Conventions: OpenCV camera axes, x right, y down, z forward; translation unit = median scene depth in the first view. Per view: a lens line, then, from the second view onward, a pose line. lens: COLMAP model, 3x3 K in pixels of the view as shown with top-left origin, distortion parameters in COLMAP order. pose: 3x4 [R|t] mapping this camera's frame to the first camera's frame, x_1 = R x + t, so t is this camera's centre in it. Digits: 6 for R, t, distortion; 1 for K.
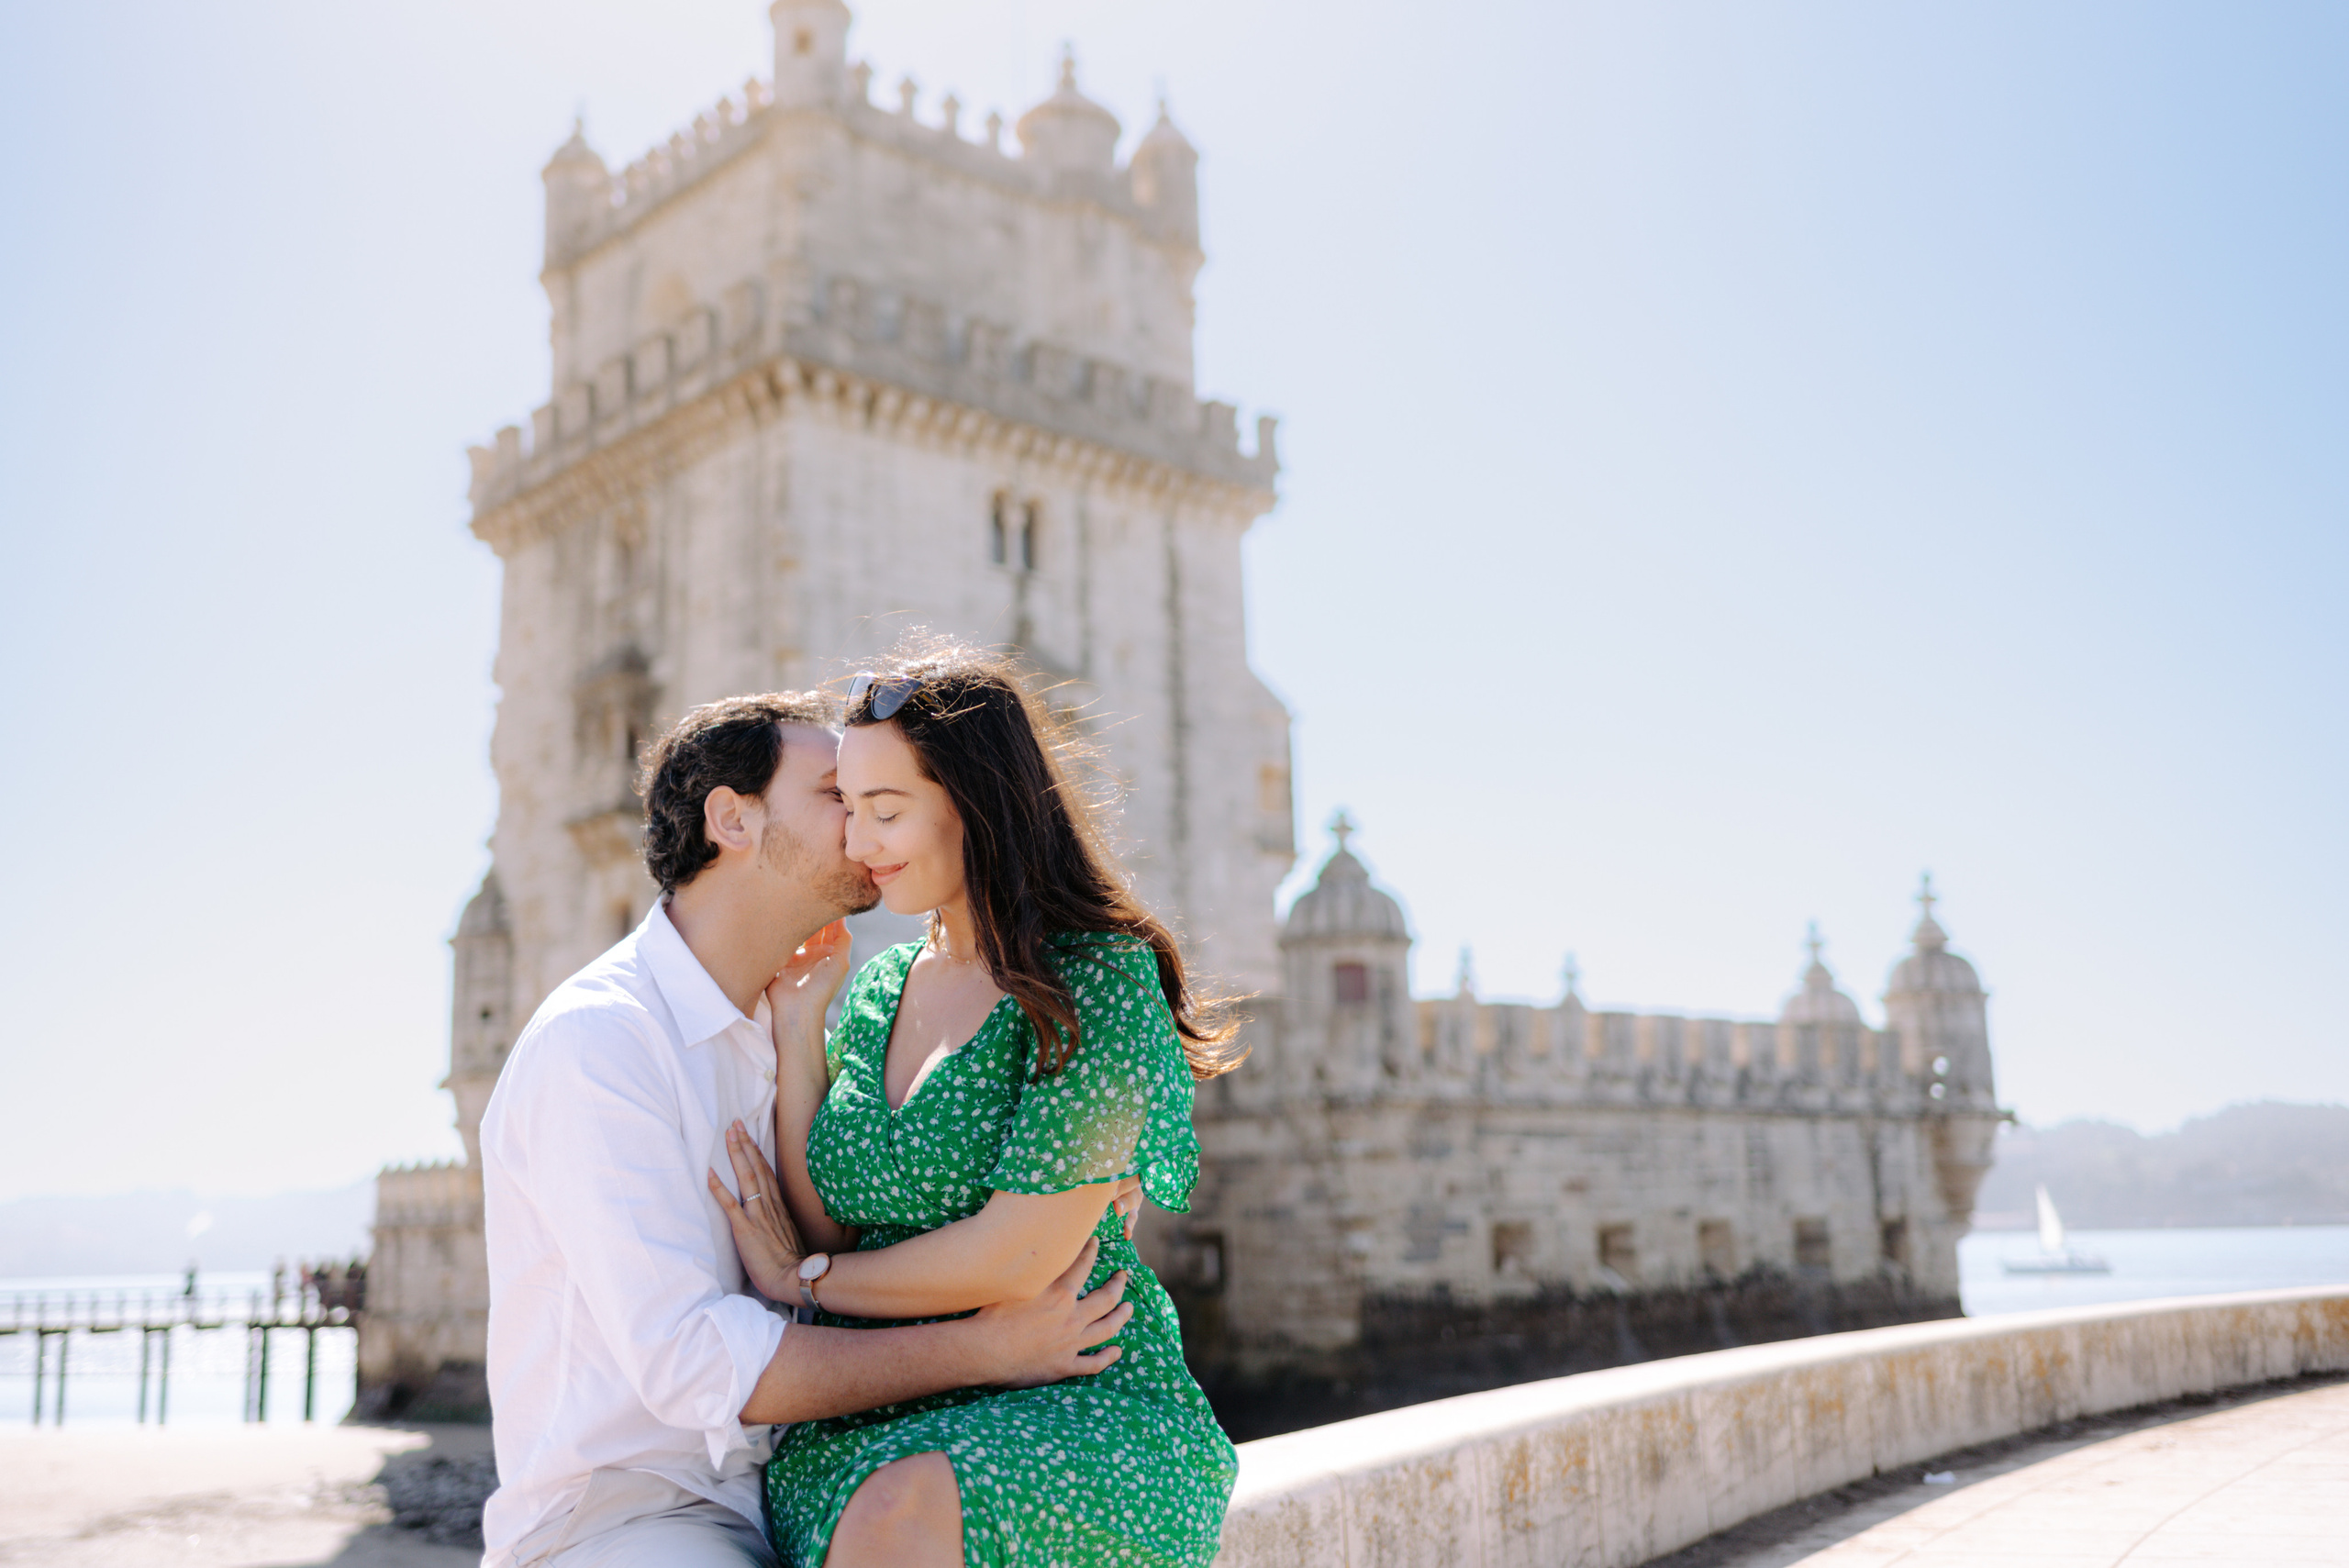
lens RADIAL K [[2330.8, 0, 1142.8], [0, 2330.8, 786.7], [0, 0, 1]] dist [0.000785, 0.008633]
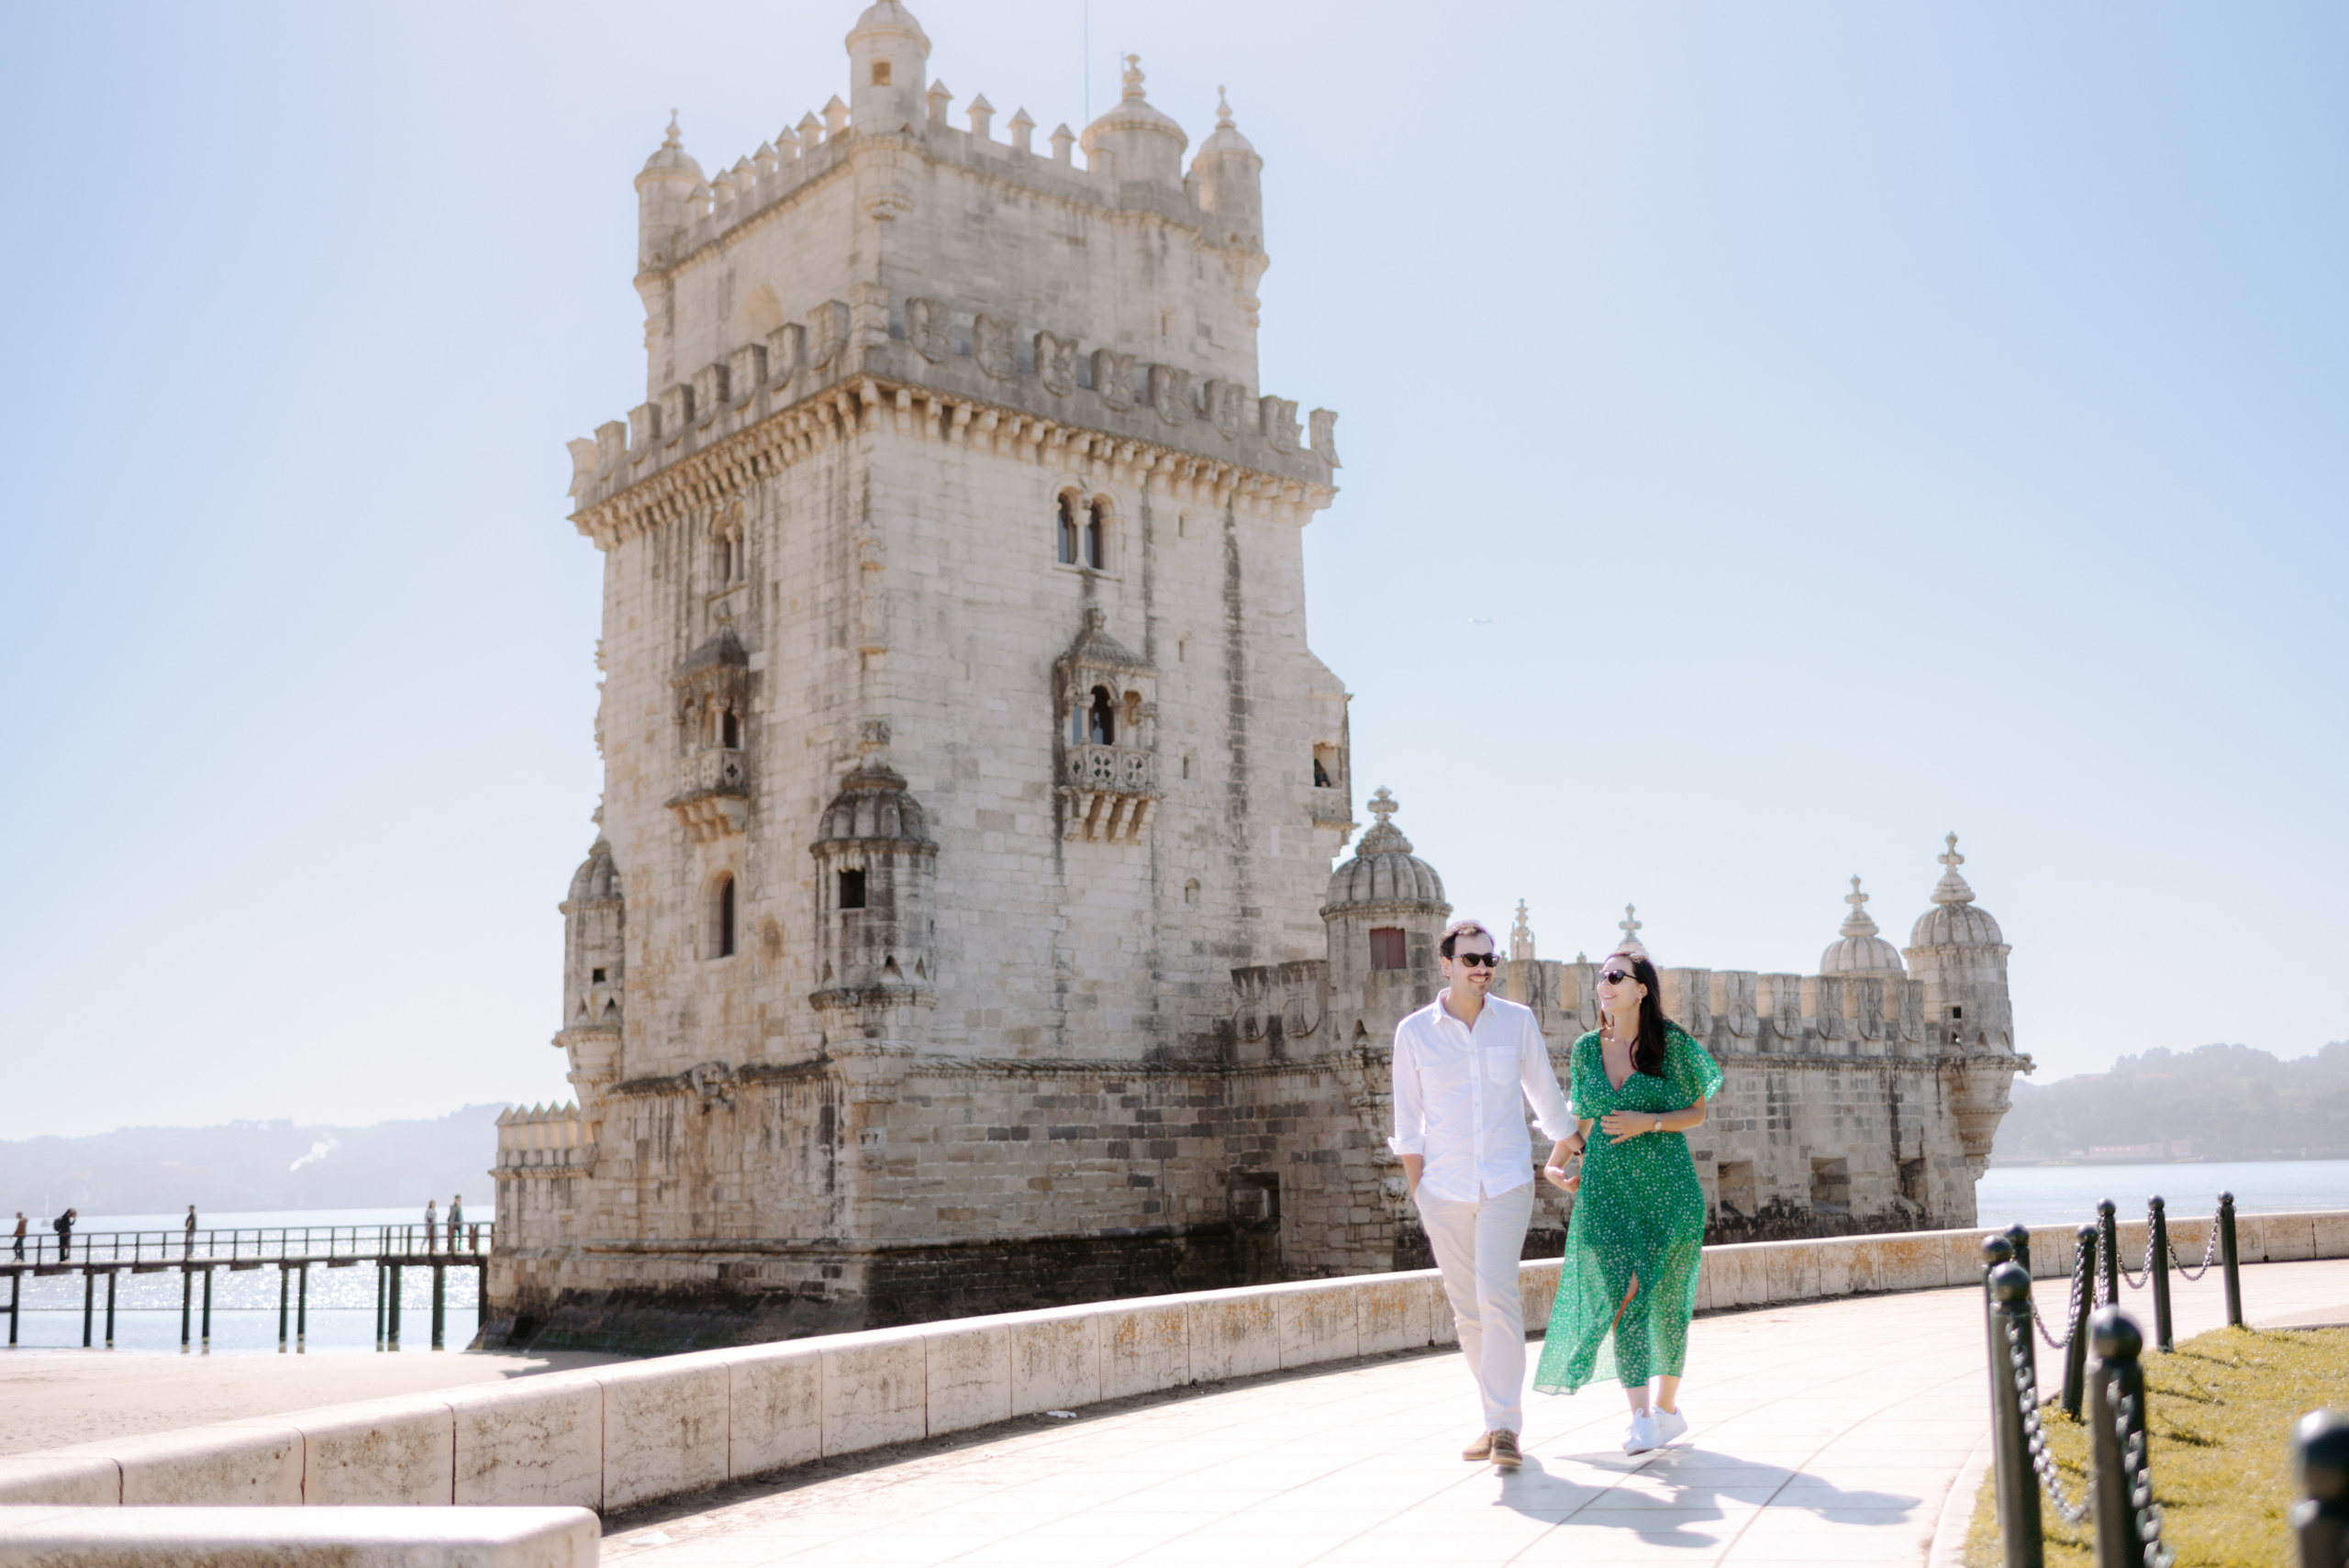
lens RADIAL K [[2401.6, 0, 1248.7], [0, 2401.6, 829.1], [0, 0, 1]] dist [0.000616, 0.022131]
pose [[0.999988, -0.002728, -0.004015, 0.025533], [0.002927, 0.998725, 0.050400, -0.026587], [0.003873, -0.050412, 0.998721, -0.113606]]
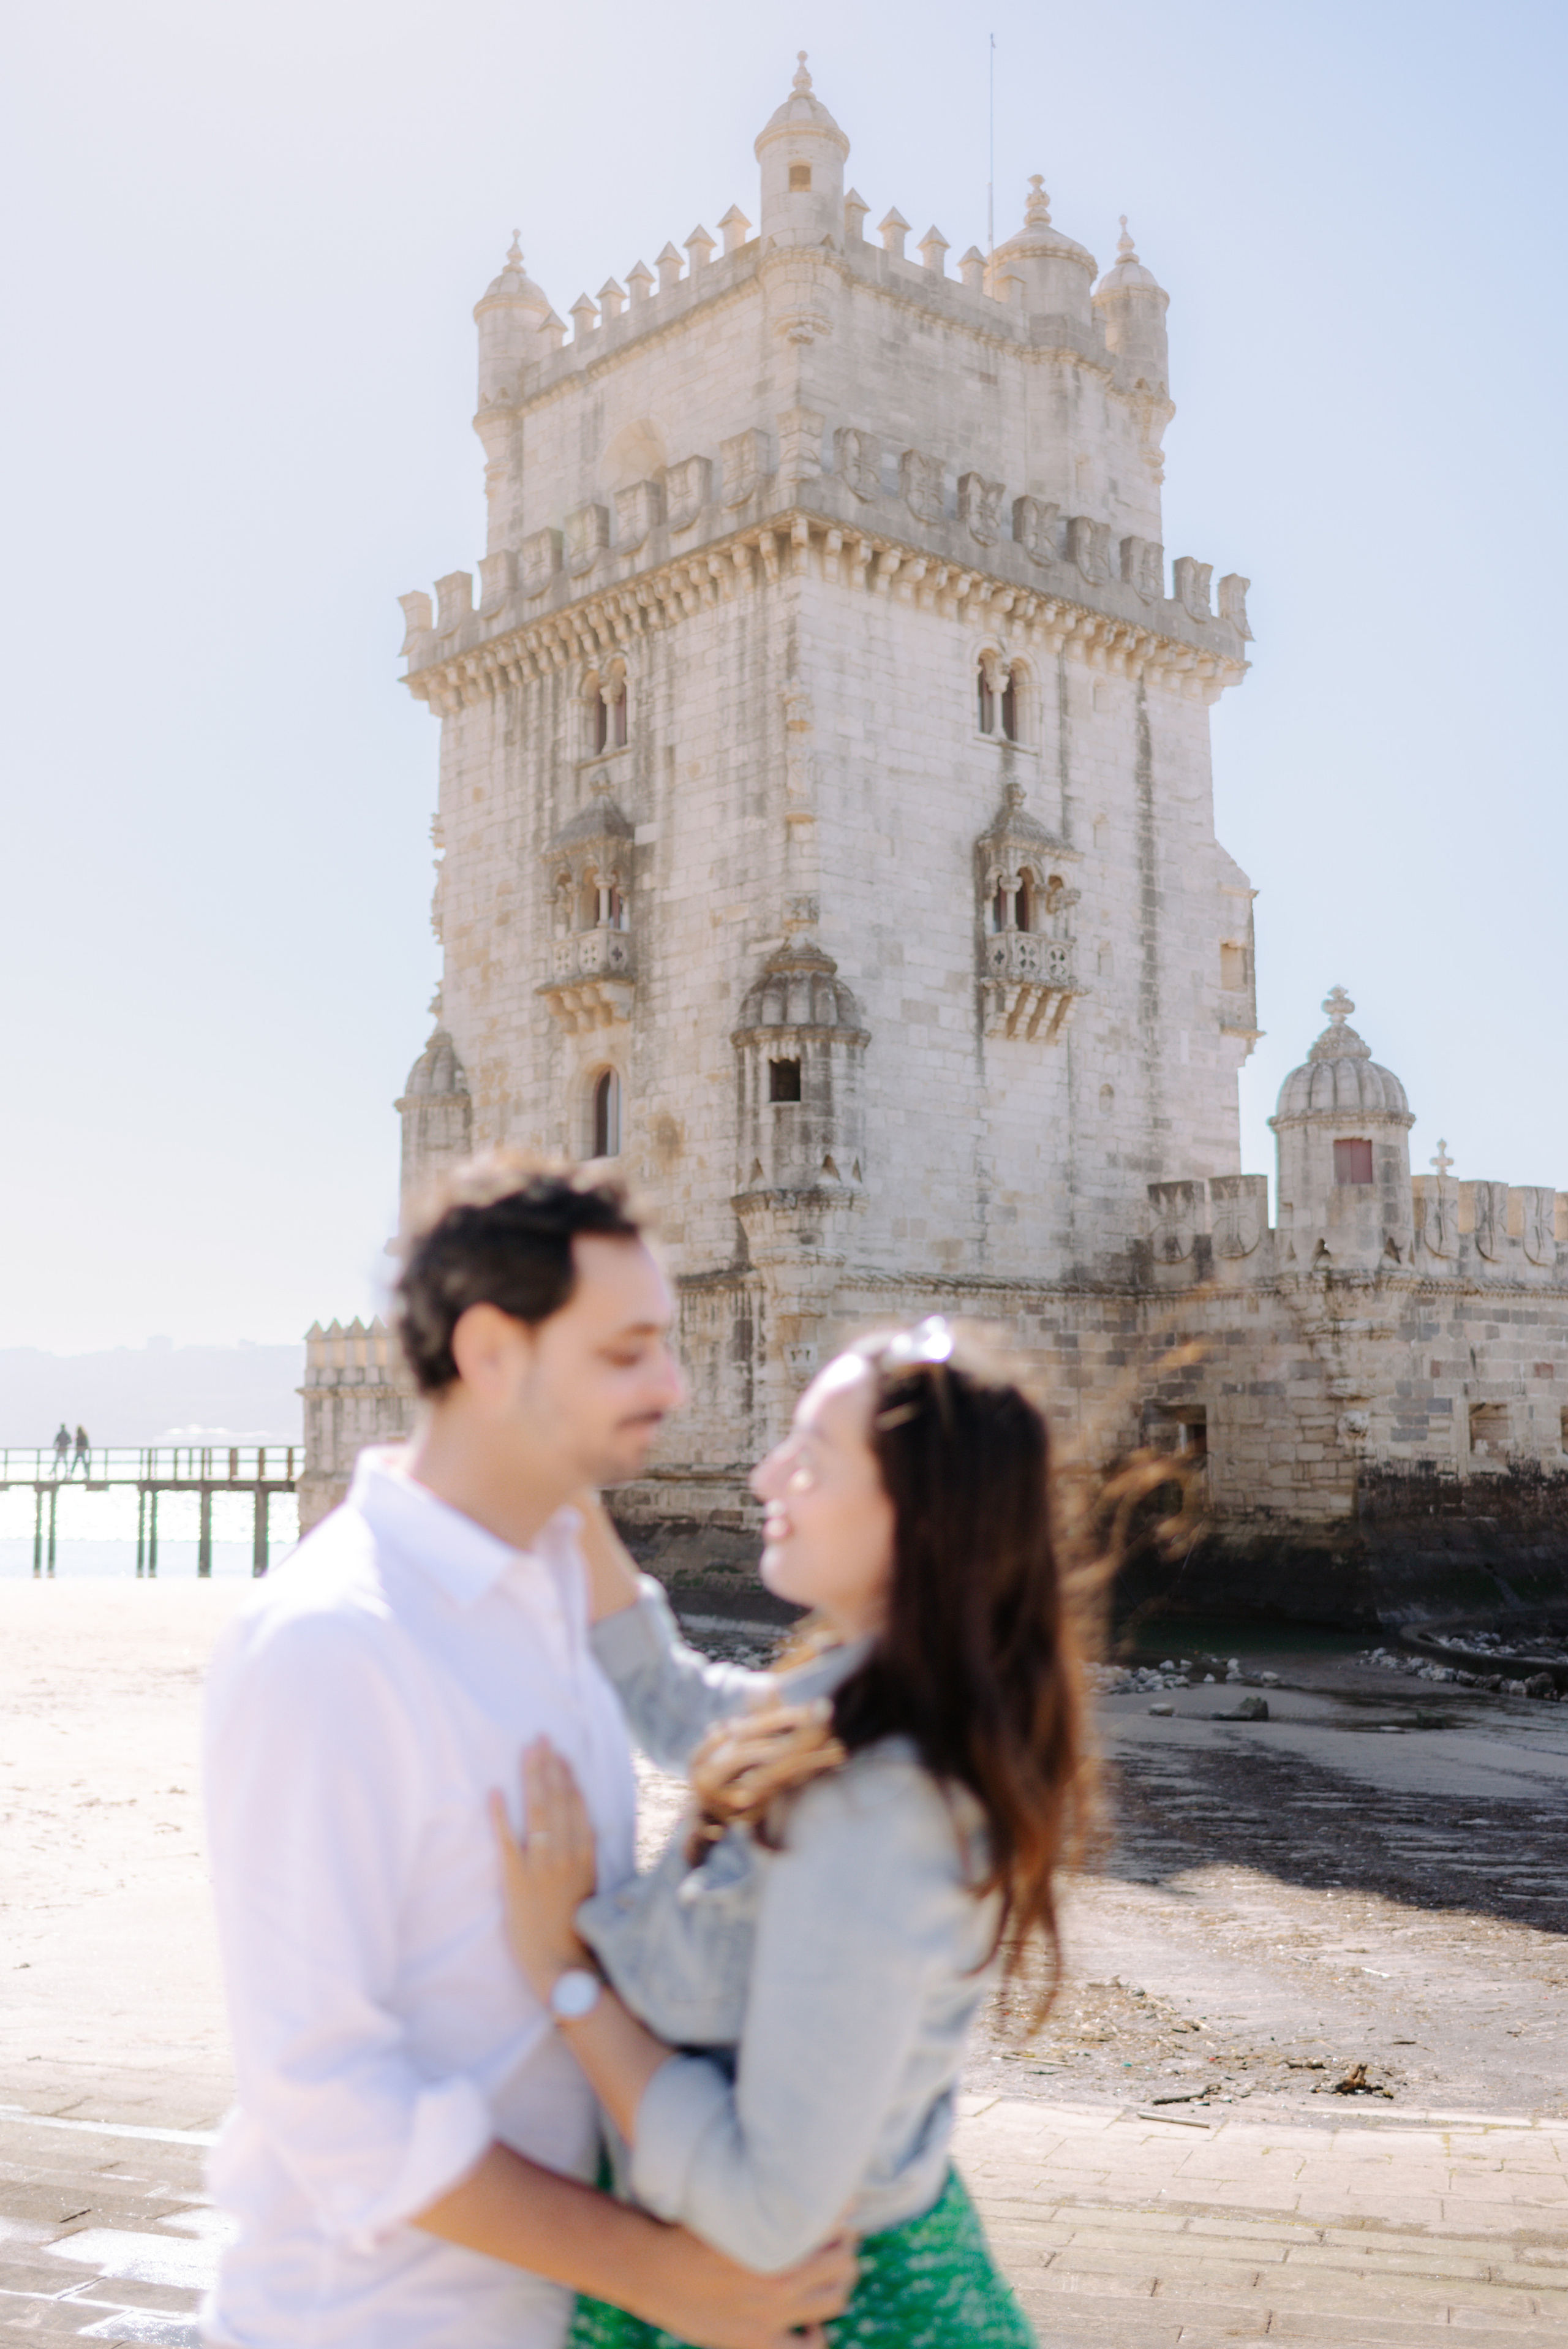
lens RADIAL K [[2454.0, 0, 772.6], [0, 2454.0, 1180.1], [0, 0, 1]] dist [0.010066, -0.004255]
pose [[0.999805, 0.018143, -0.007745, -0.137213], [-0.017384, 0.995897, 0.088810, 0.002834], [0.009324, -0.088658, 0.996018, -0.044319]]
